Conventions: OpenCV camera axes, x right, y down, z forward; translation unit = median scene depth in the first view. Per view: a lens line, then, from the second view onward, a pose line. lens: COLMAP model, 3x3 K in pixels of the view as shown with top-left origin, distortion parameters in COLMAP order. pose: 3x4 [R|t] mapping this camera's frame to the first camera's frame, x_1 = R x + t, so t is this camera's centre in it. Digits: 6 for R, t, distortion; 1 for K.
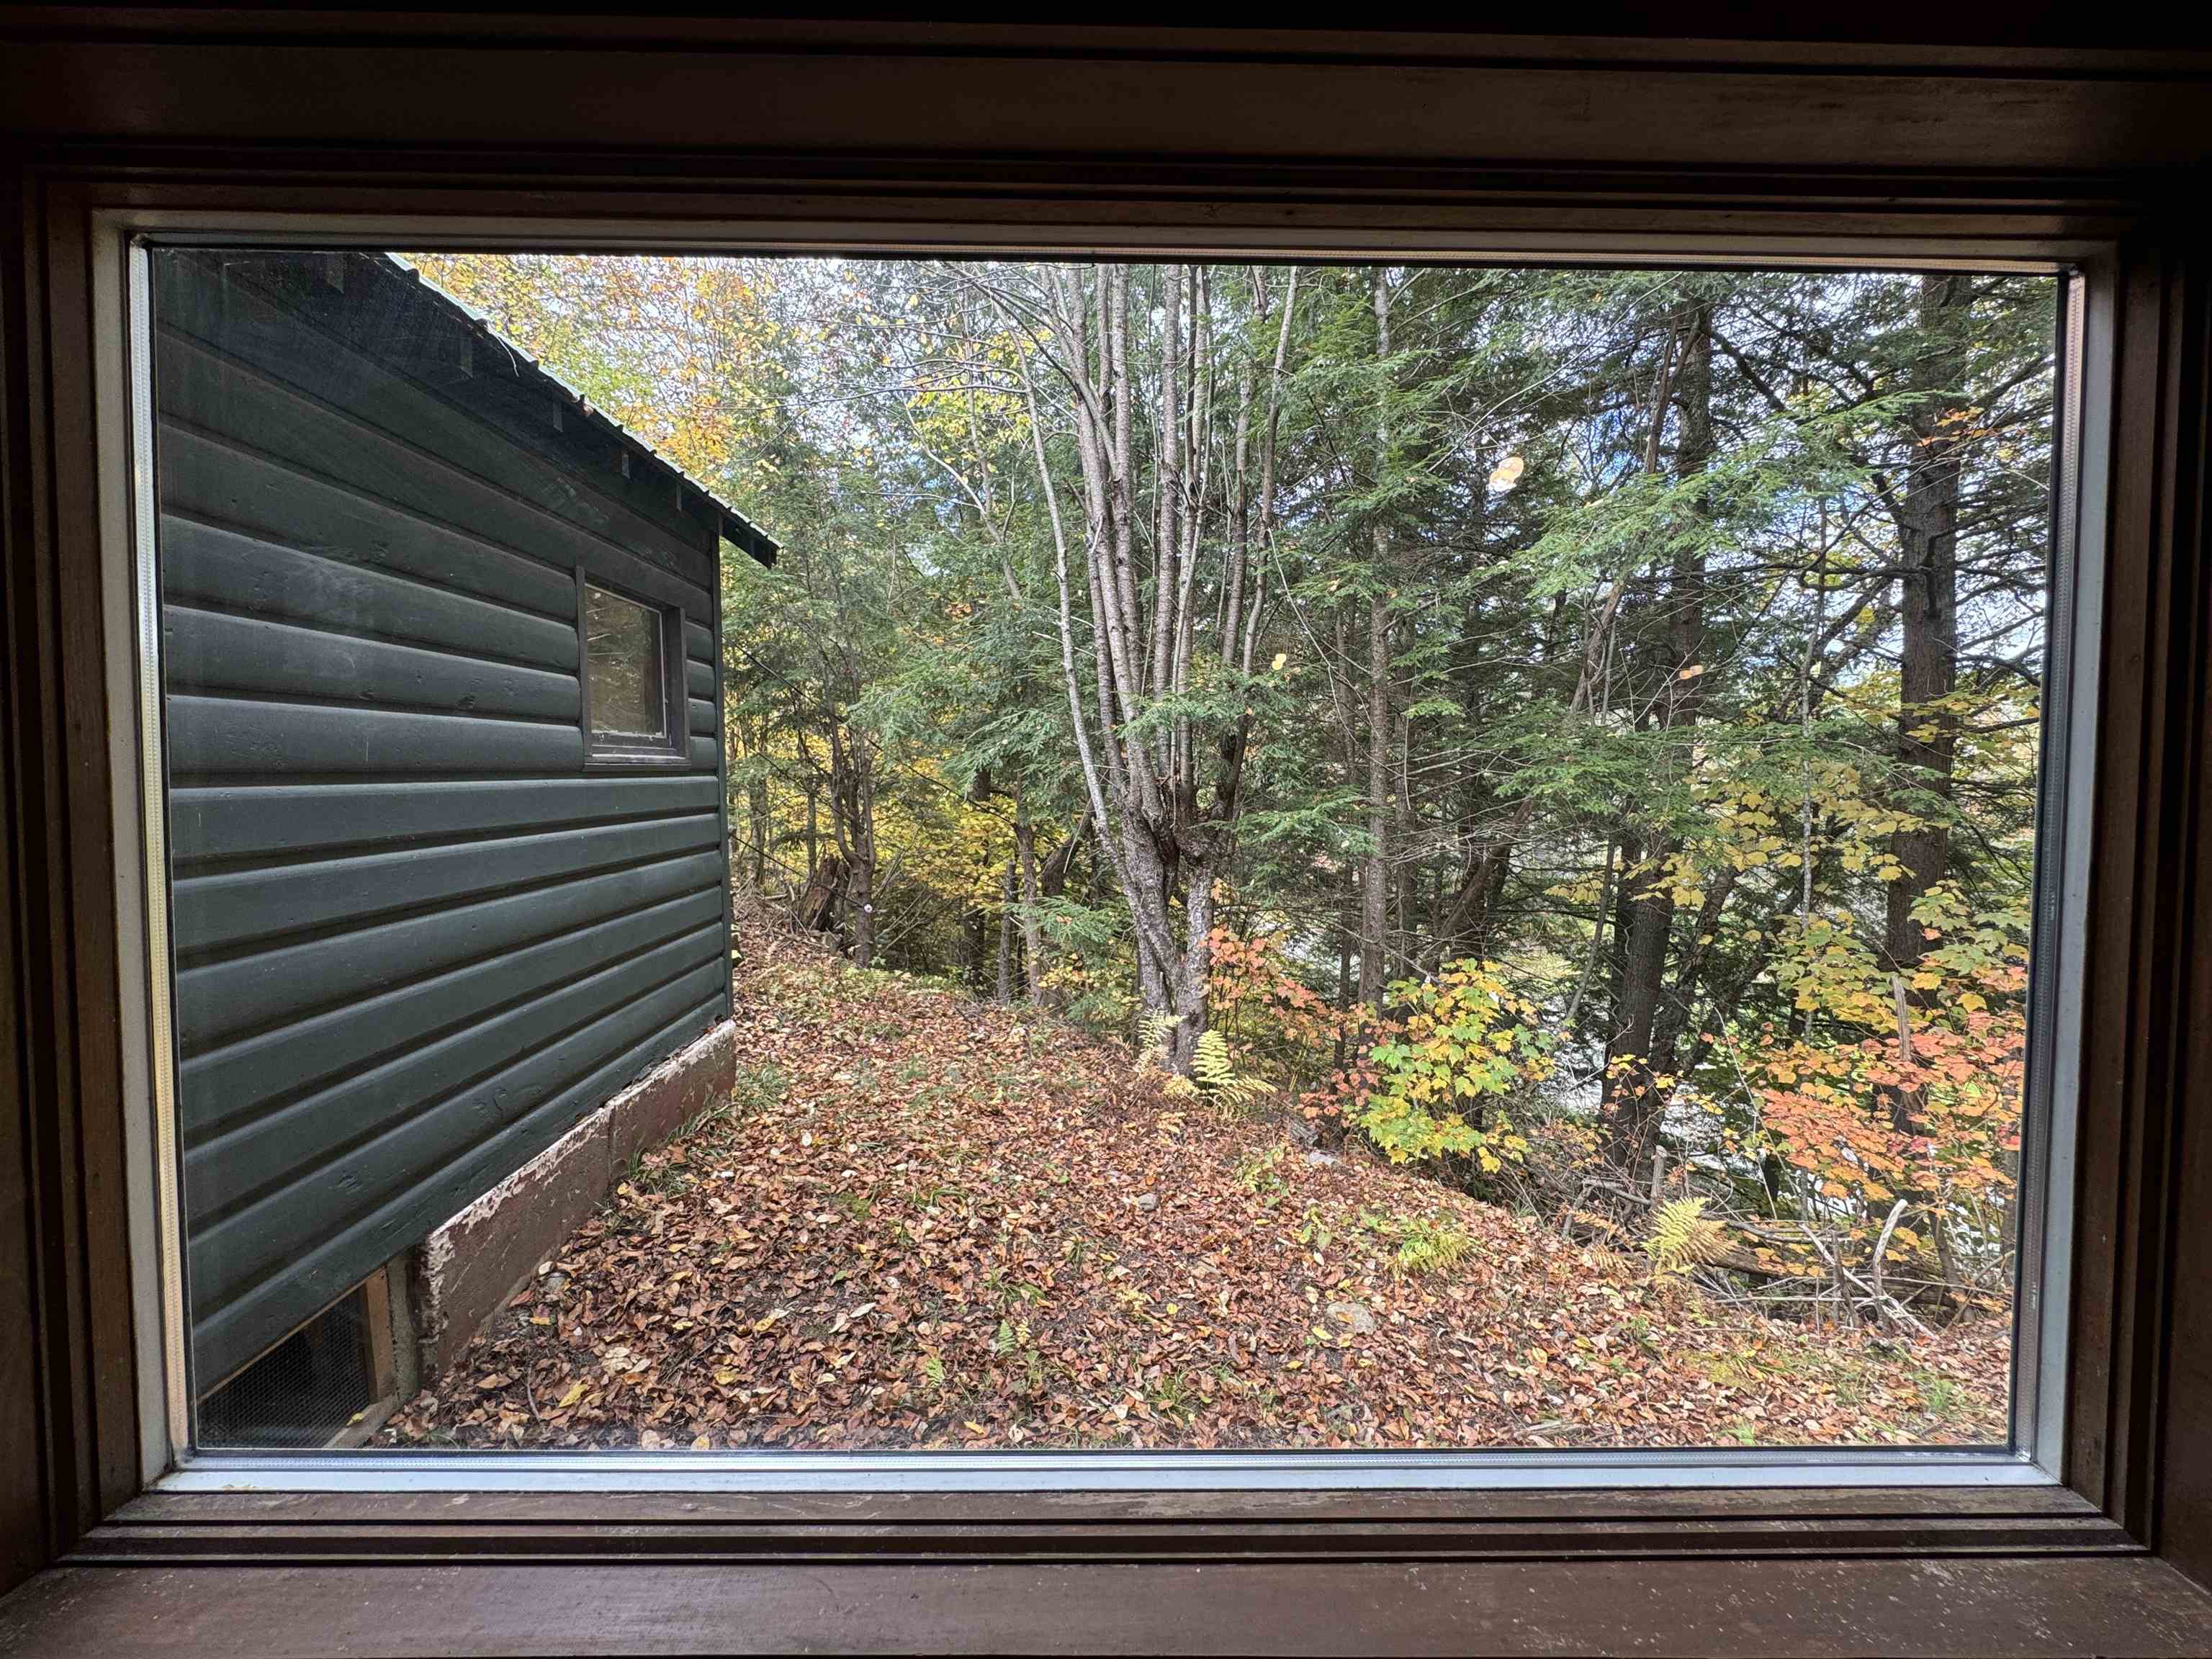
lens RADIAL K [[888.2, 0, 1115.8], [0, 888.2, 812.5], [0, 0, 1]] dist [-0.002414, -0.000062]
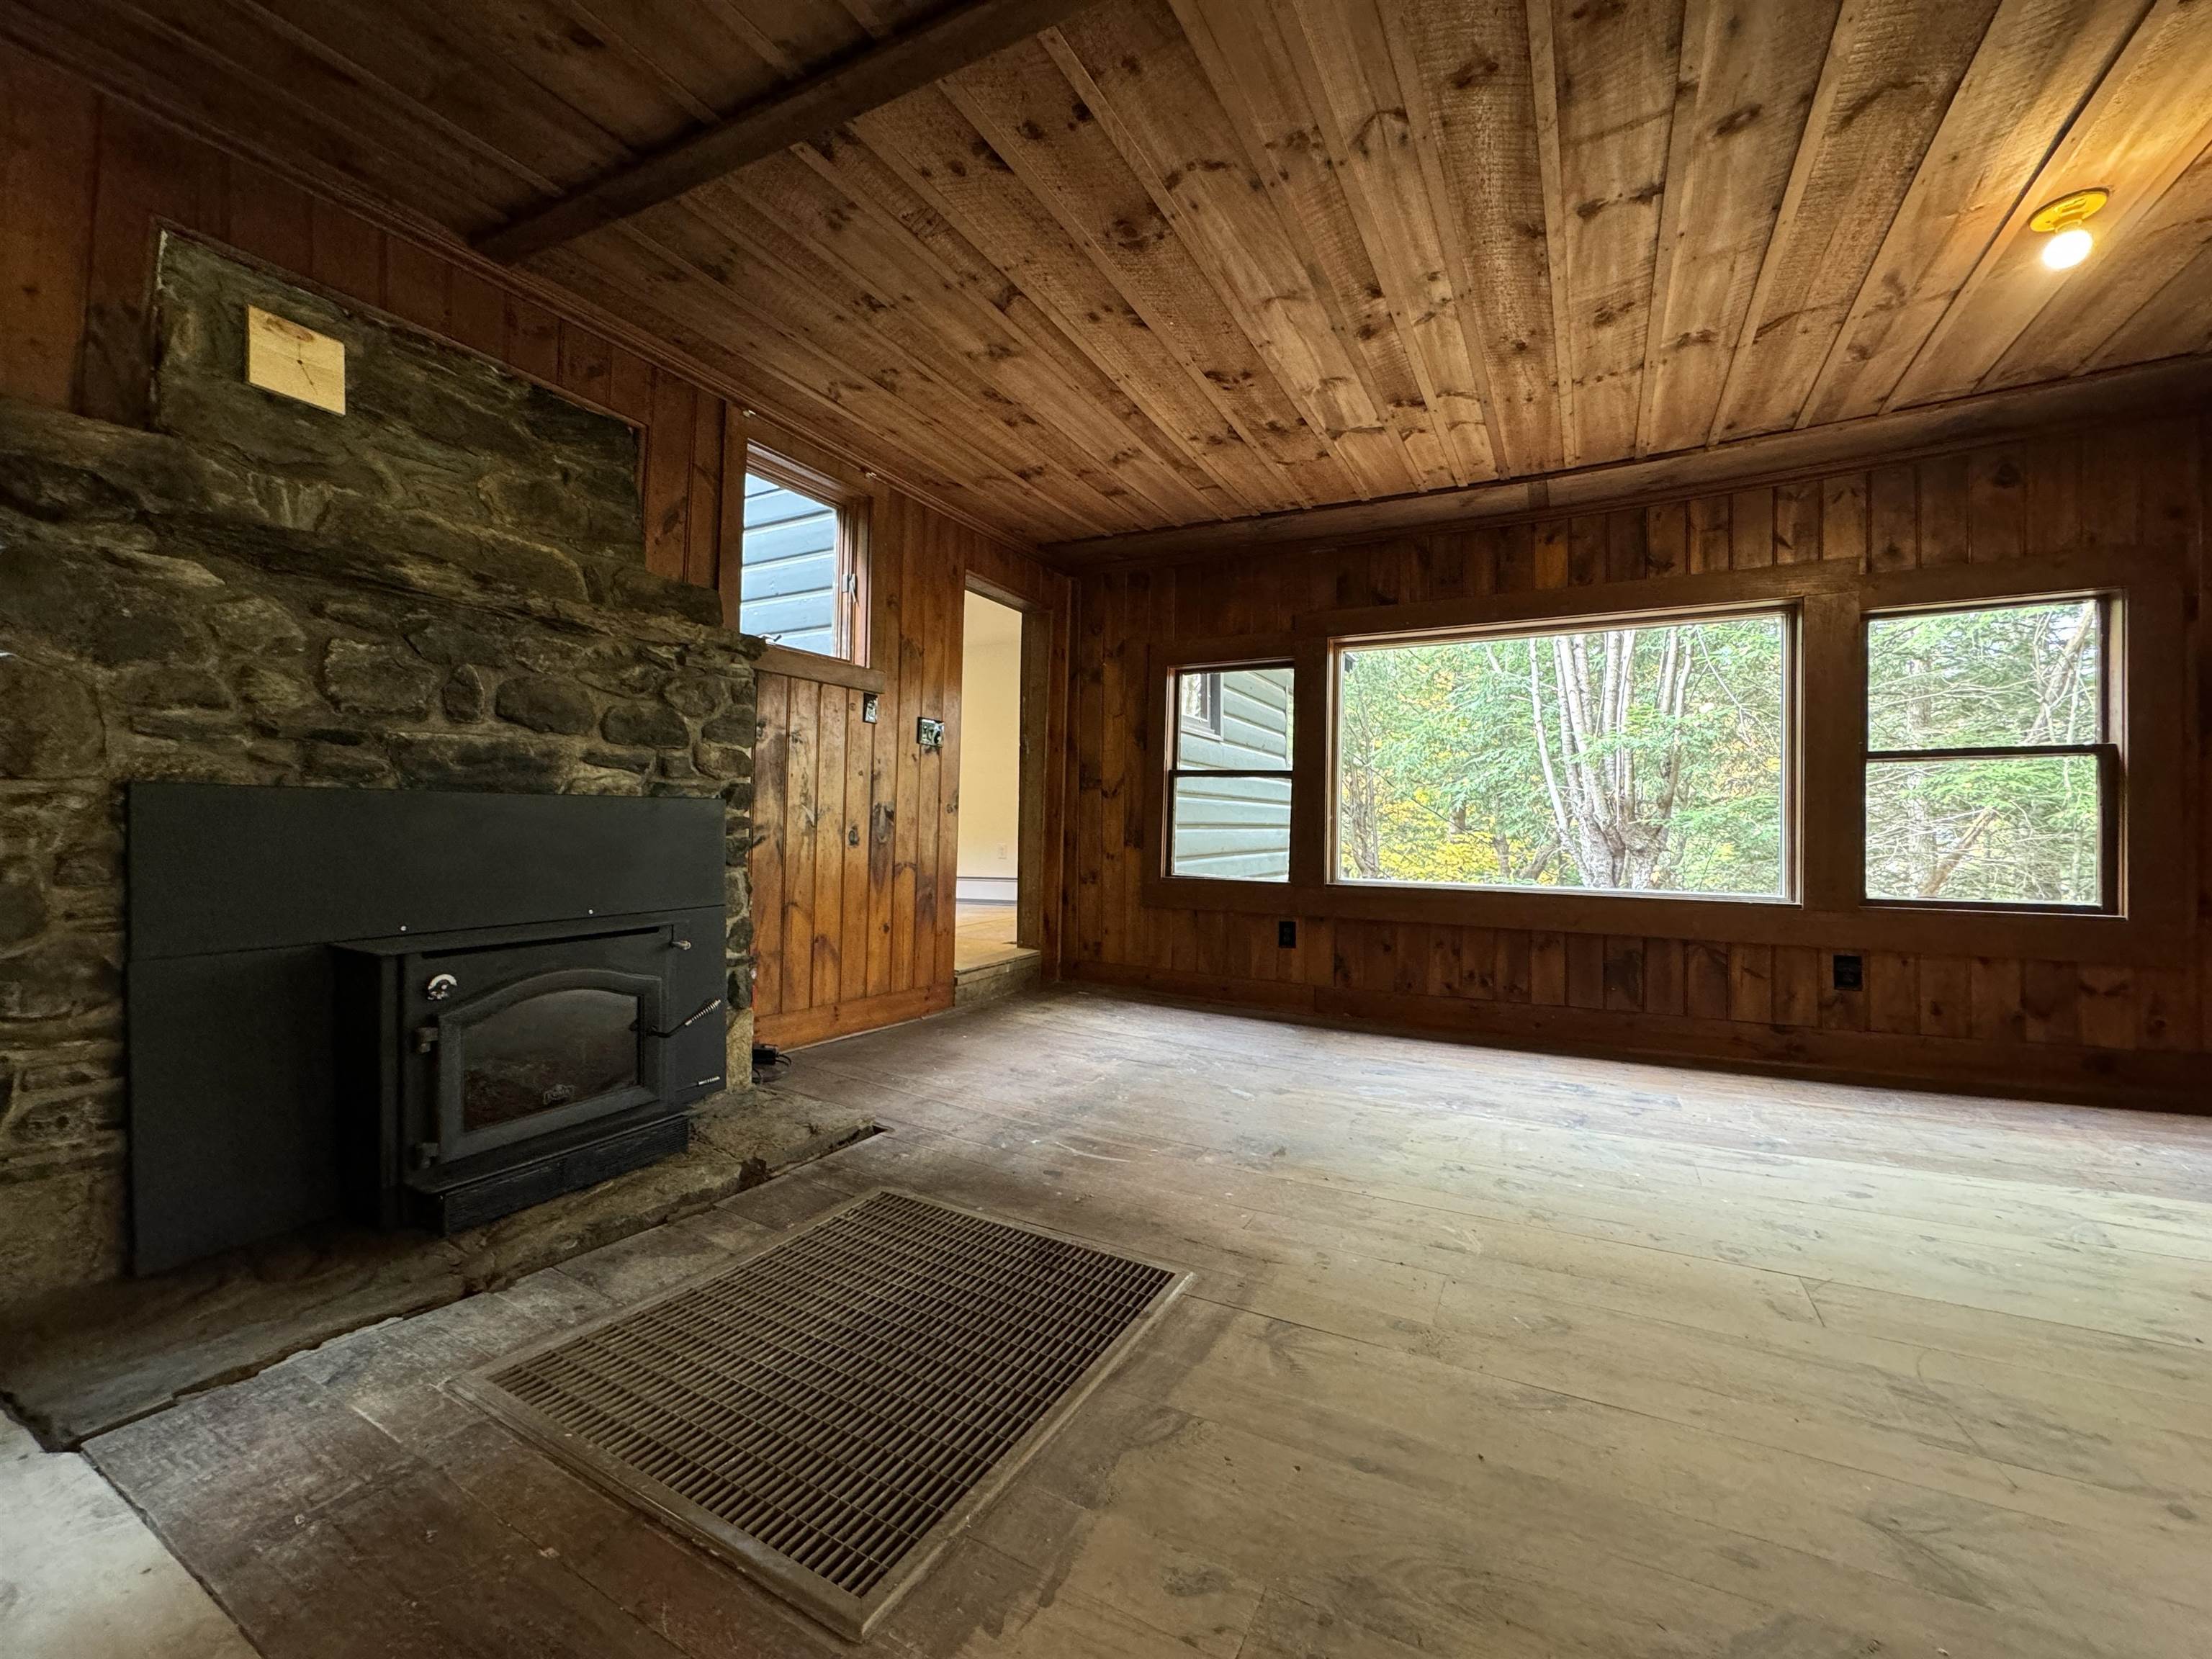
lens RADIAL K [[888.2, 0, 1112.2], [0, 888.2, 822.0], [0, 0, 1]] dist [-0.002414, -0.000062]
pose [[0.881106, 0.004244, -0.472900, 0.021589], [-0.031748, 0.998235, -0.050195, 0.103581], [0.471852, 0.059241, 0.879685, -0.622087]]
